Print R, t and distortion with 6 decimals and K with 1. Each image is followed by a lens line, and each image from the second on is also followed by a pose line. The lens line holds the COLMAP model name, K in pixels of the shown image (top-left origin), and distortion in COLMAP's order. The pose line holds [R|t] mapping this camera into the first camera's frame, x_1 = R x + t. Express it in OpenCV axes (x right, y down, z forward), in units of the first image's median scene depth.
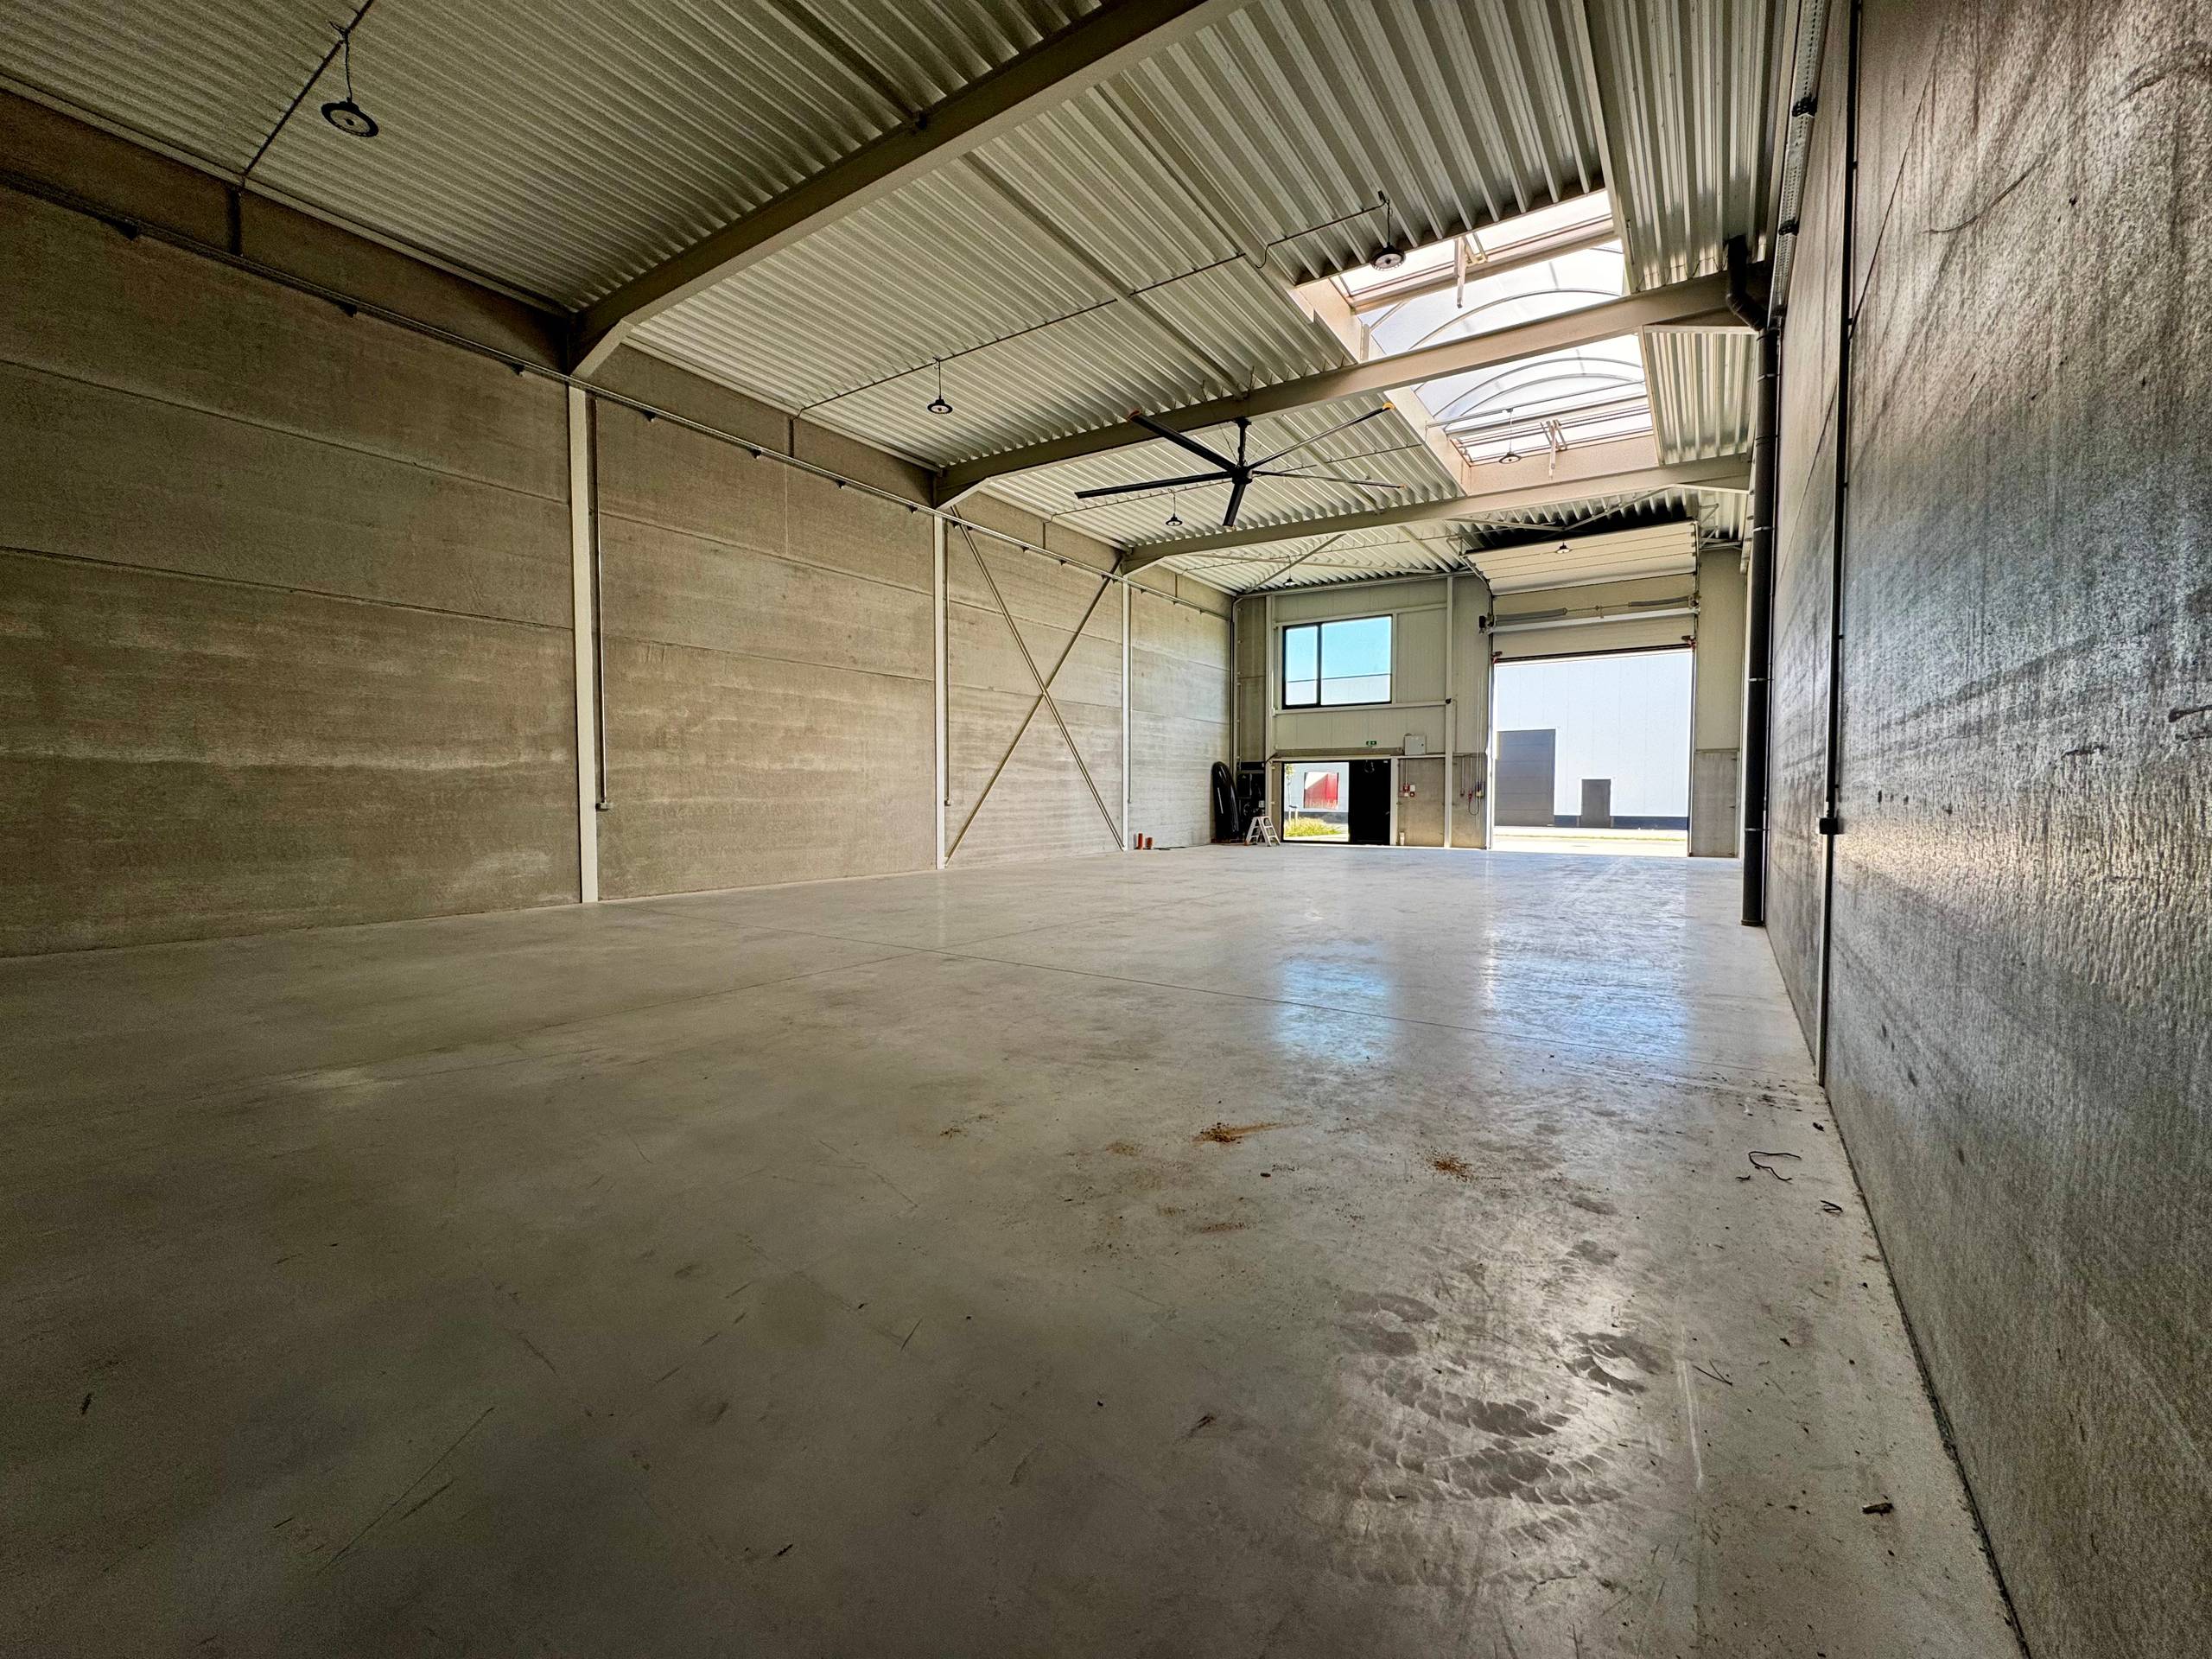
lens RADIAL K [[879.5, 0, 1104.8], [0, 879.5, 829.9], [0, 0, 1]] dist [-0.002059, 0.000203]
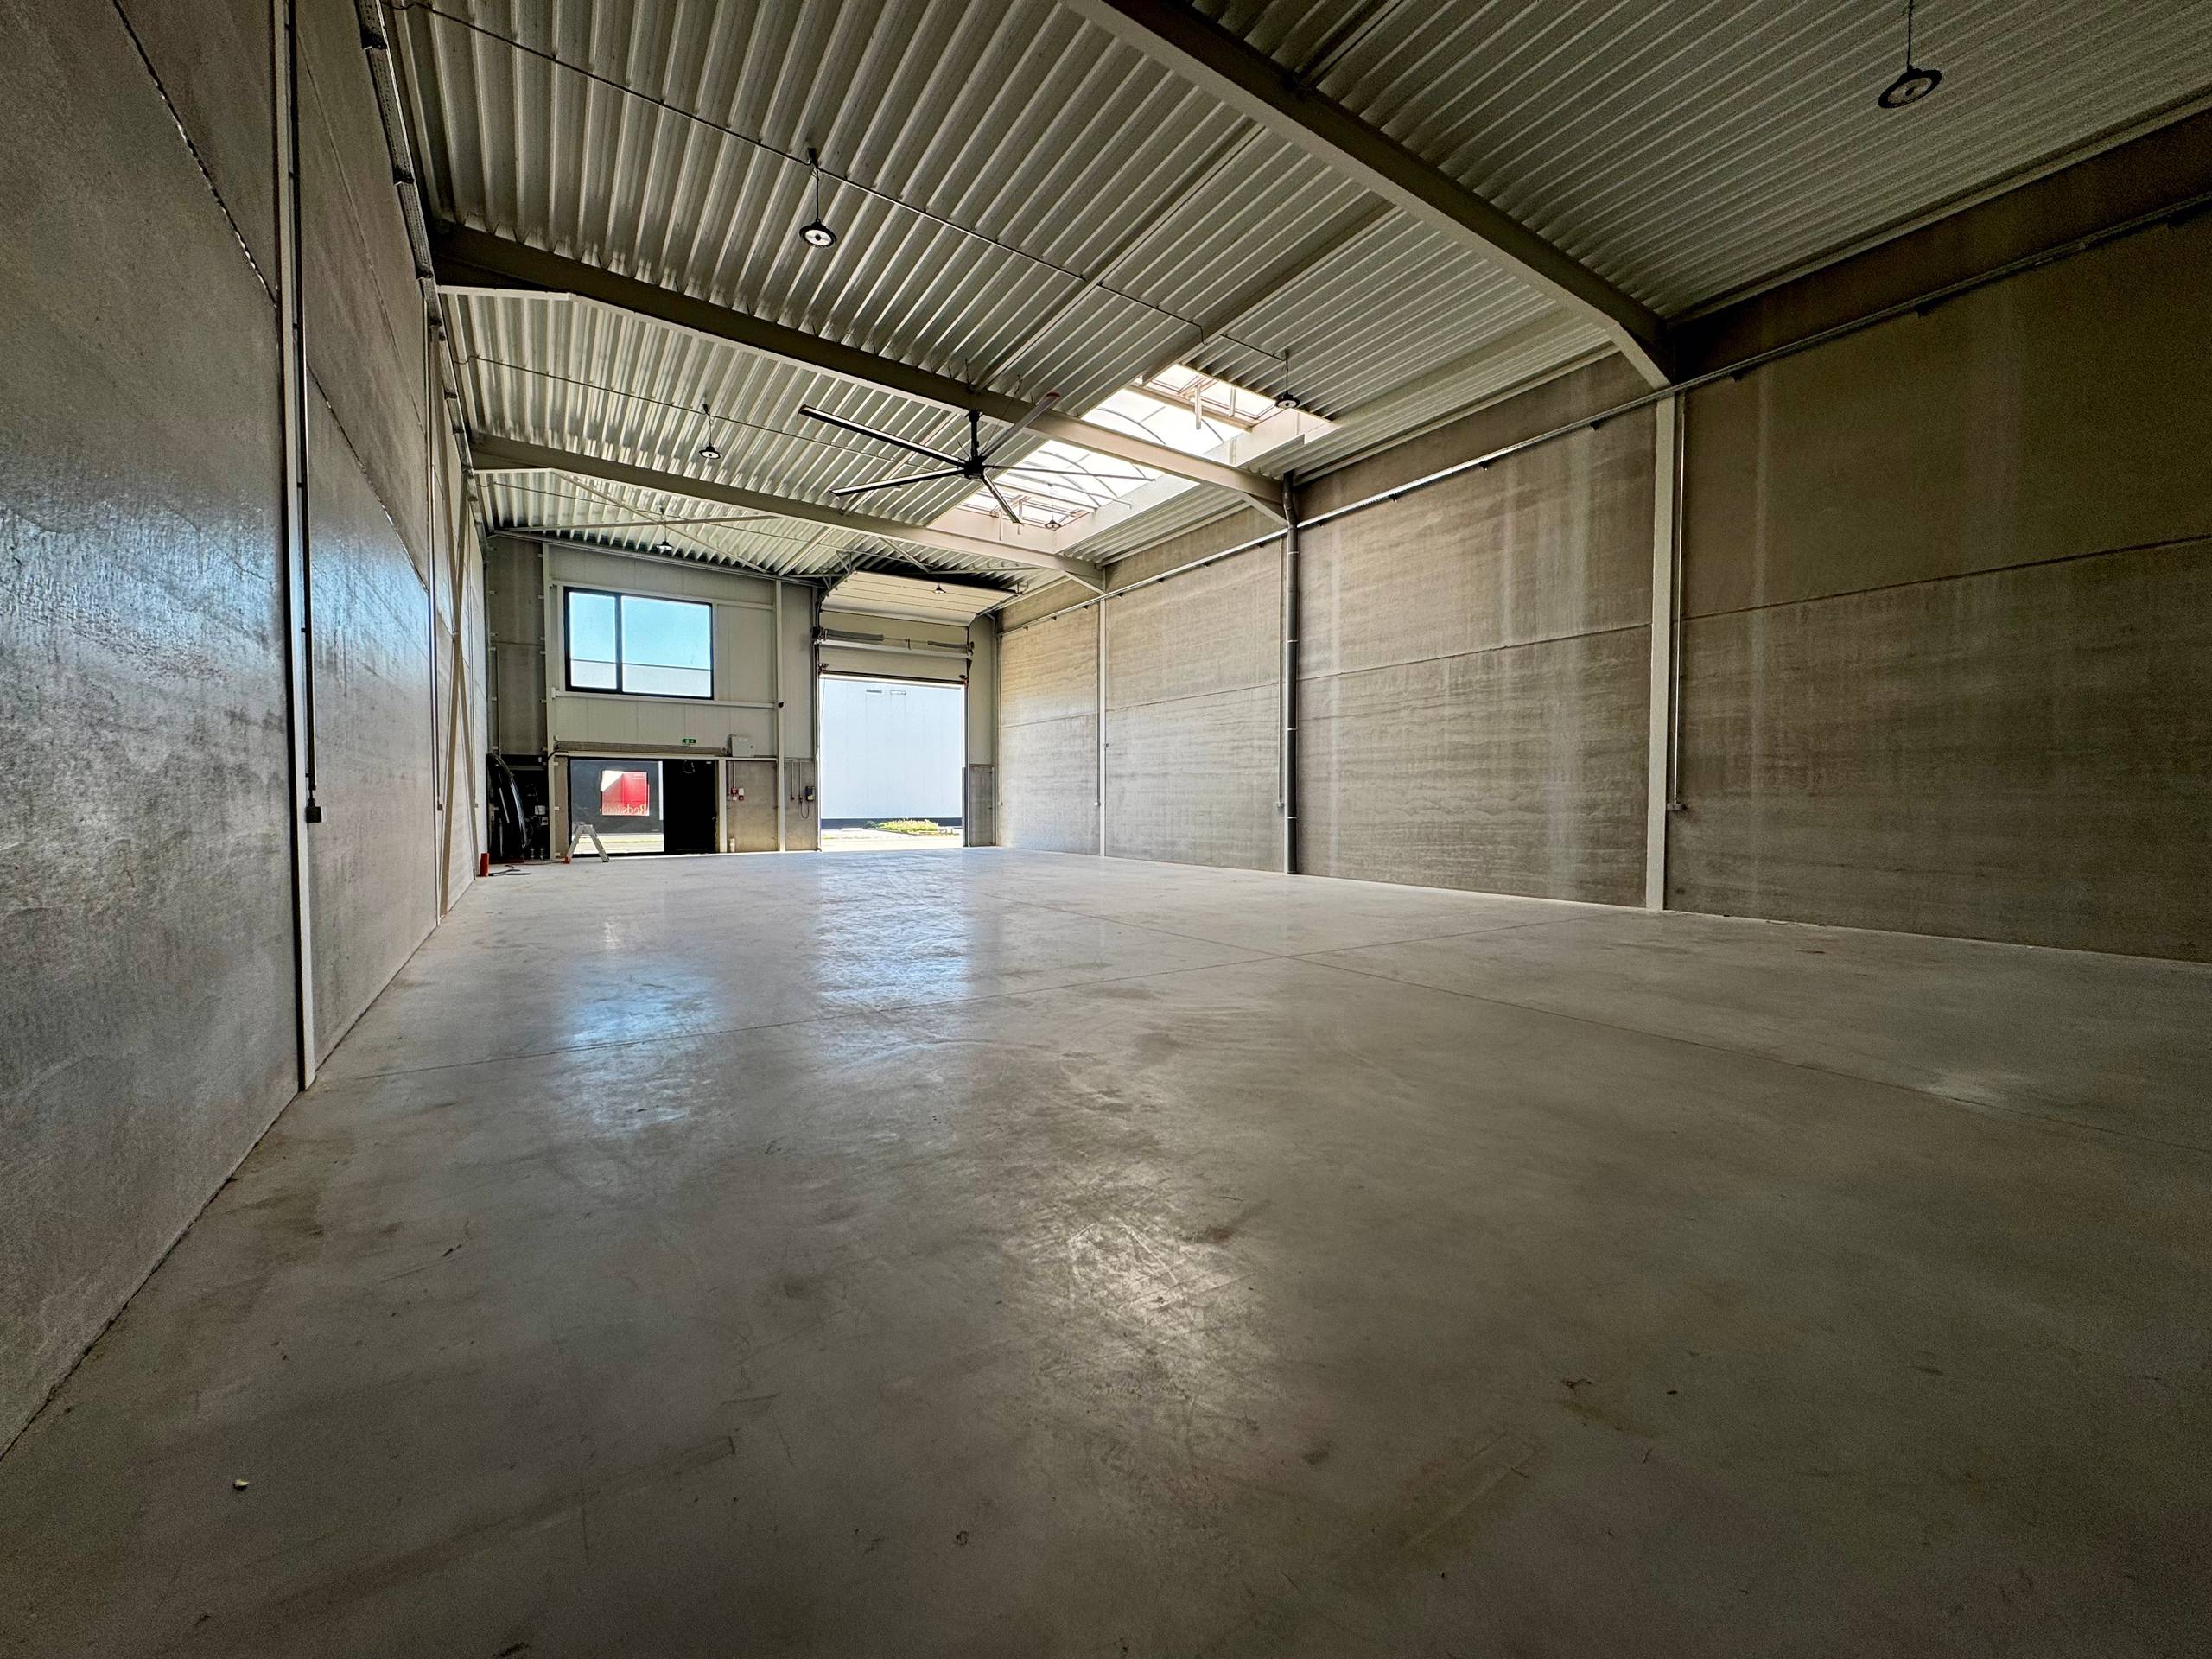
lens RADIAL K [[879.5, 0, 1104.8], [0, 879.5, 829.9], [0, 0, 1]] dist [-0.002059, 0.000203]
pose [[0.384035, -0.029466, 0.922848, -0.406813], [0.036626, 0.999190, 0.016662, -0.007812], [-0.922592, 0.027401, 0.384804, 0.288919]]
